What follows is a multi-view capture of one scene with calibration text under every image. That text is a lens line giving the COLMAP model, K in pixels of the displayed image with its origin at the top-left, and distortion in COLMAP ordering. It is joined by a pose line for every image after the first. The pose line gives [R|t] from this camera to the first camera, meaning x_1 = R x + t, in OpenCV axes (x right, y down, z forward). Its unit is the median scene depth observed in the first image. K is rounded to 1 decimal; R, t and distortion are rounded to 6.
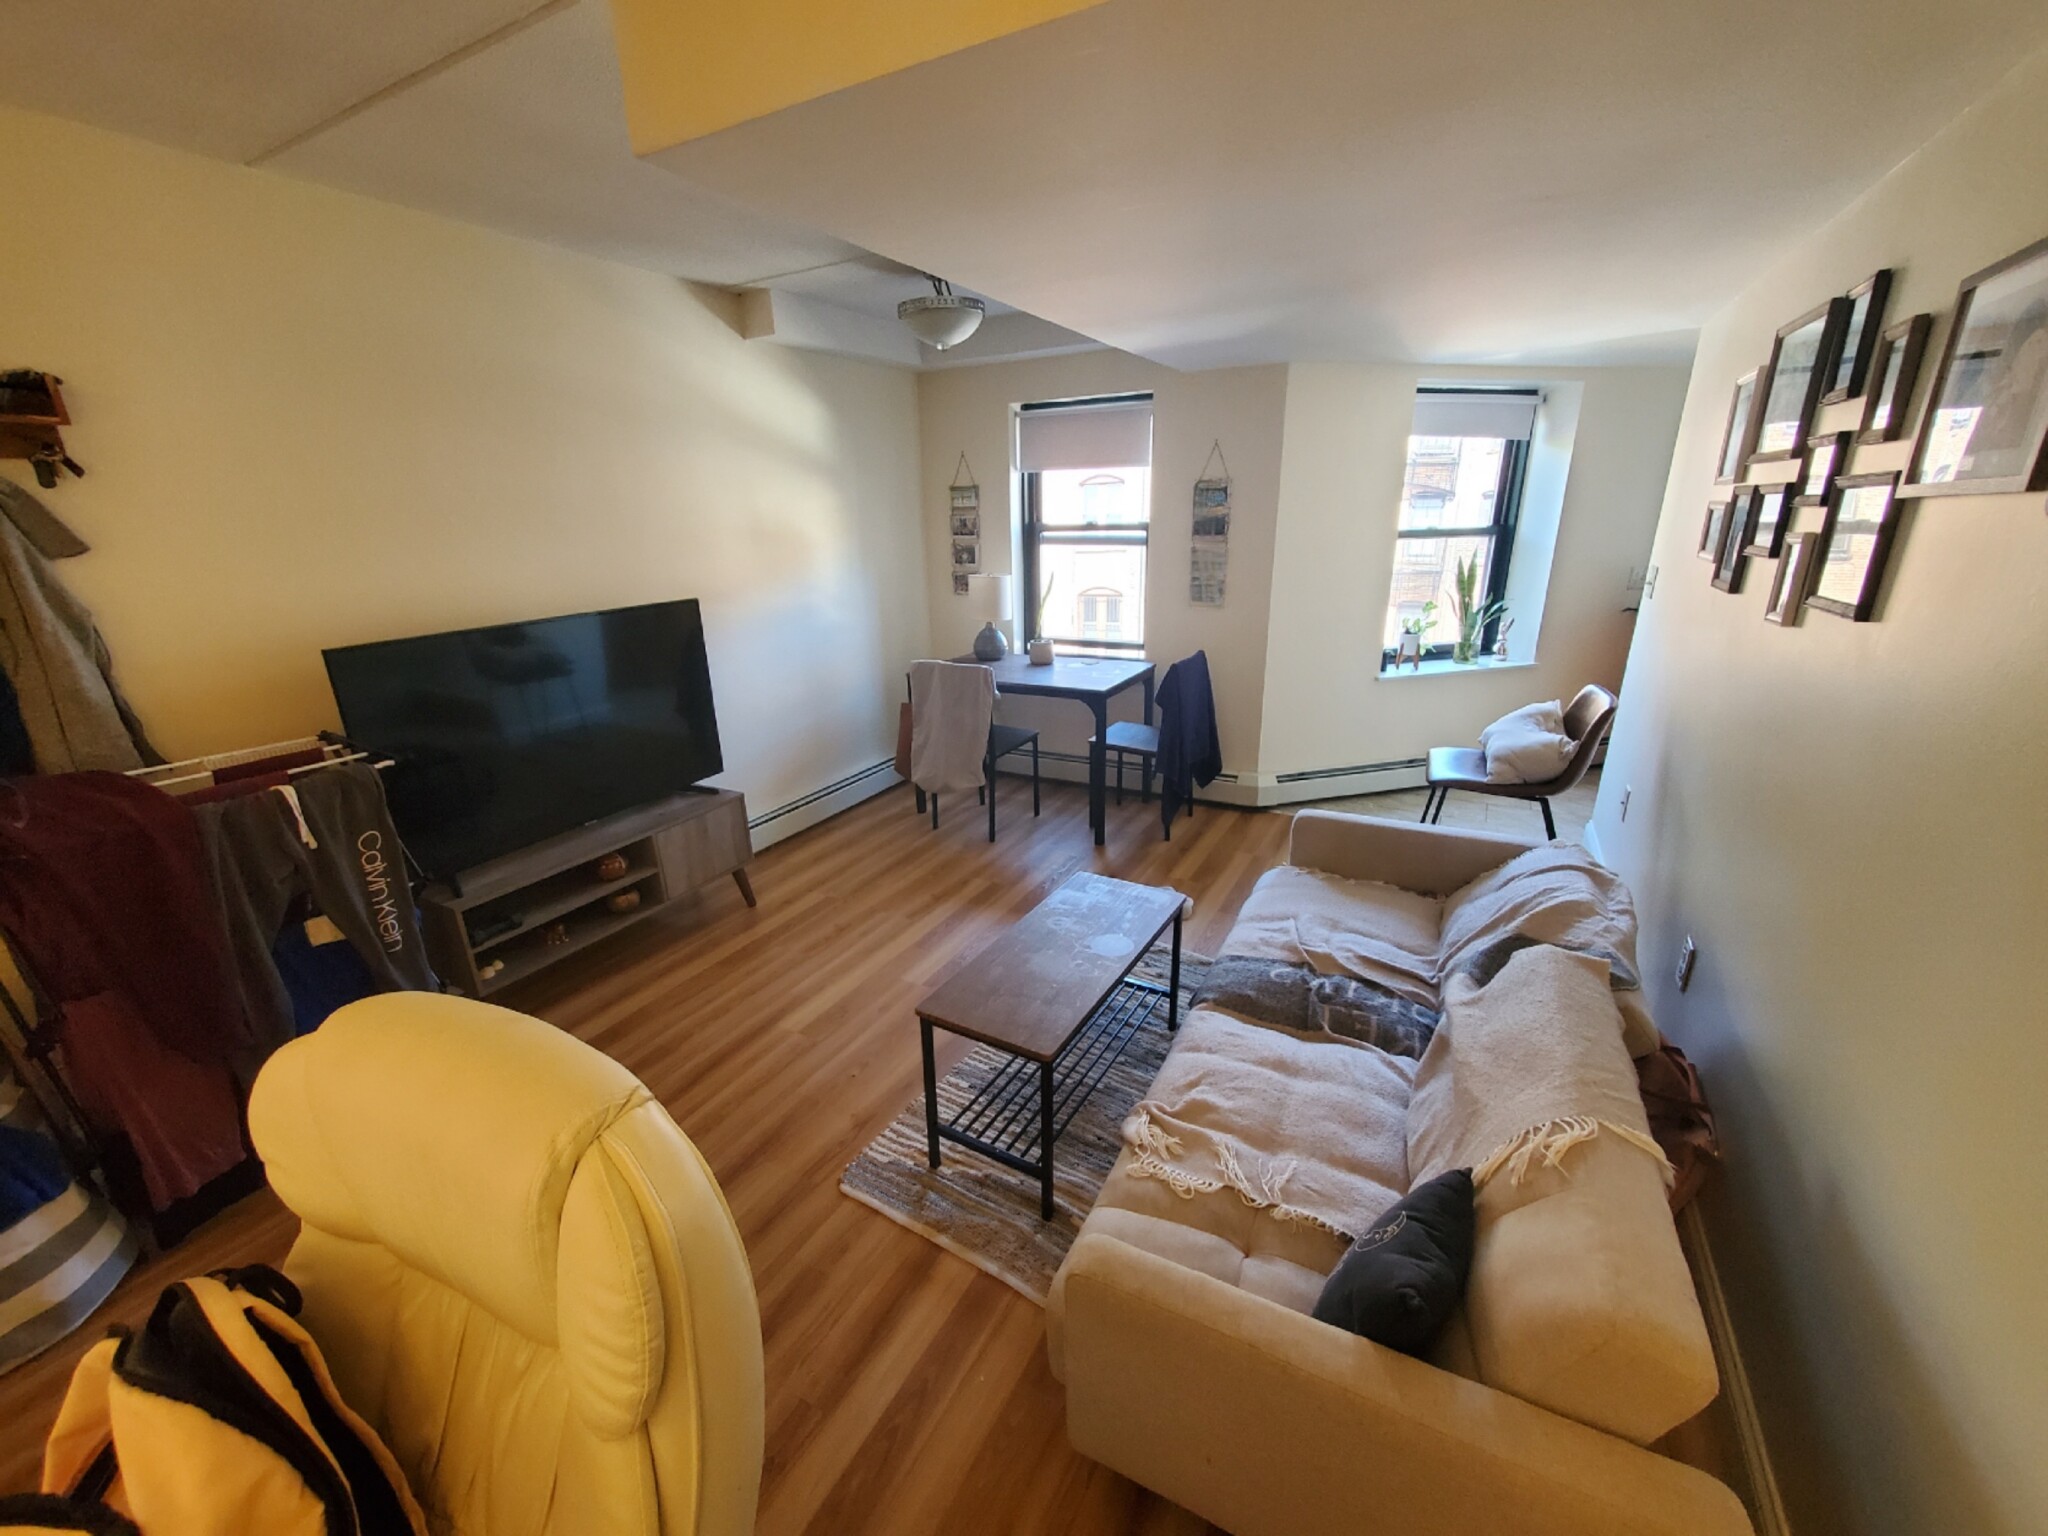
lens RADIAL K [[813.0, 0, 1021.7], [0, 813.0, 768.3], [0, 0, 1]] dist [0.000402, -0.002233]
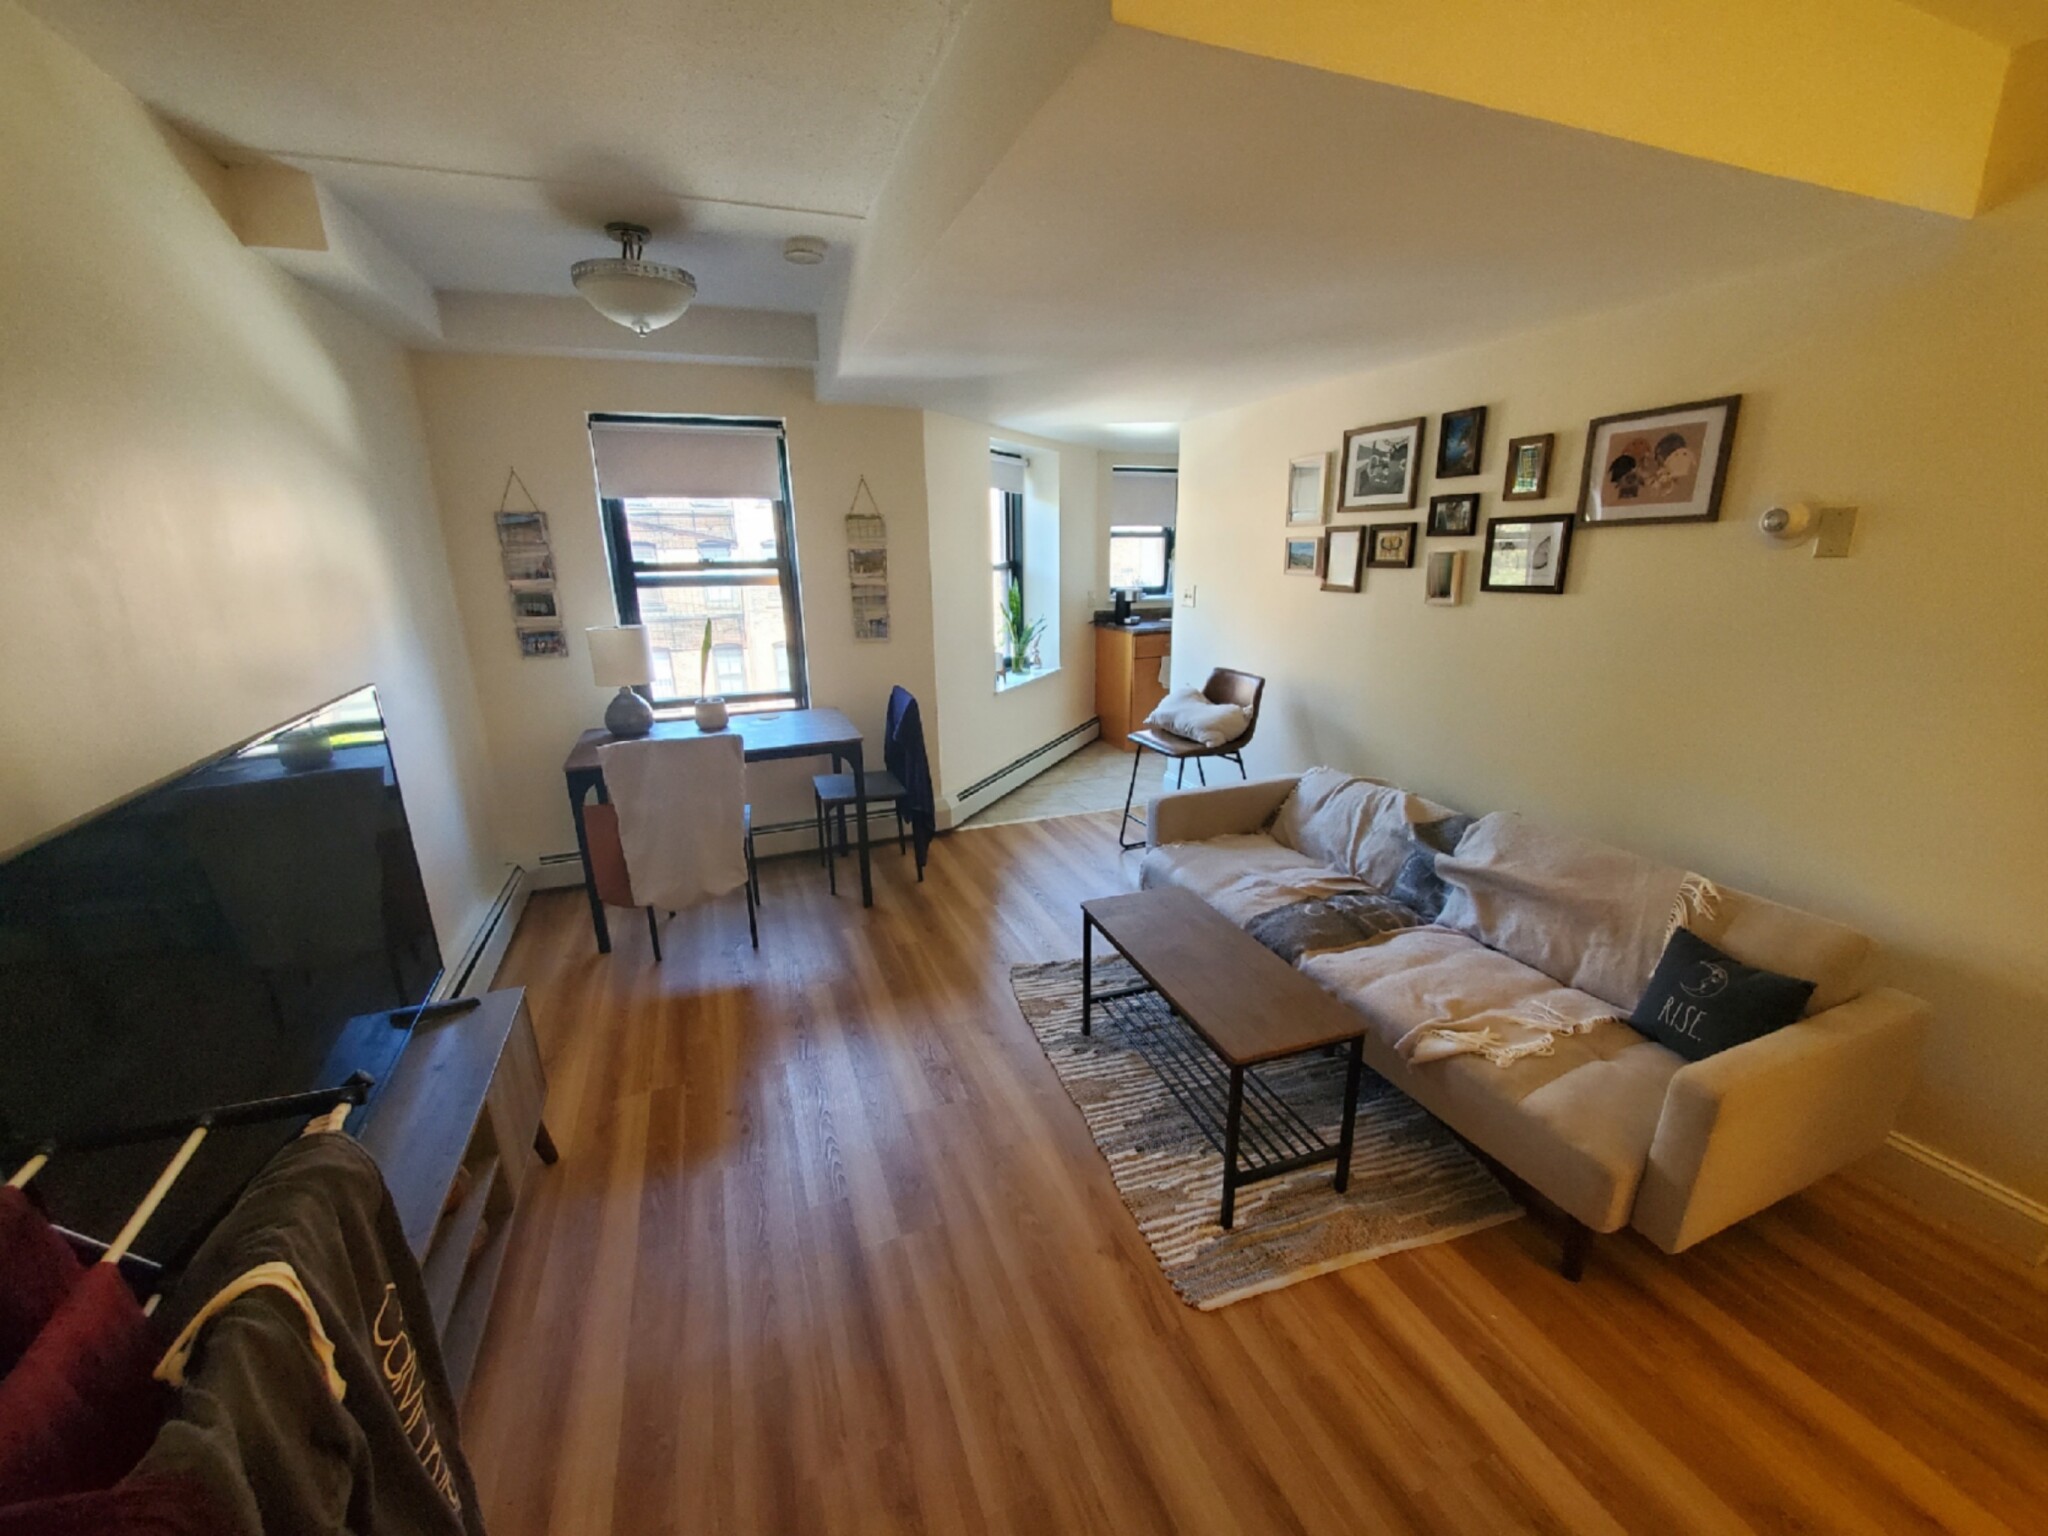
lens RADIAL K [[813.0, 0, 1017.8], [0, 813.0, 773.2], [0, 0, 1]] dist [0.000402, -0.002233]
pose [[0.655449, -0.193217, 0.730105, -0.472906], [0.232570, 0.971381, 0.048280, -0.061596], [-0.718539, 0.138155, 0.681627, 0.267190]]
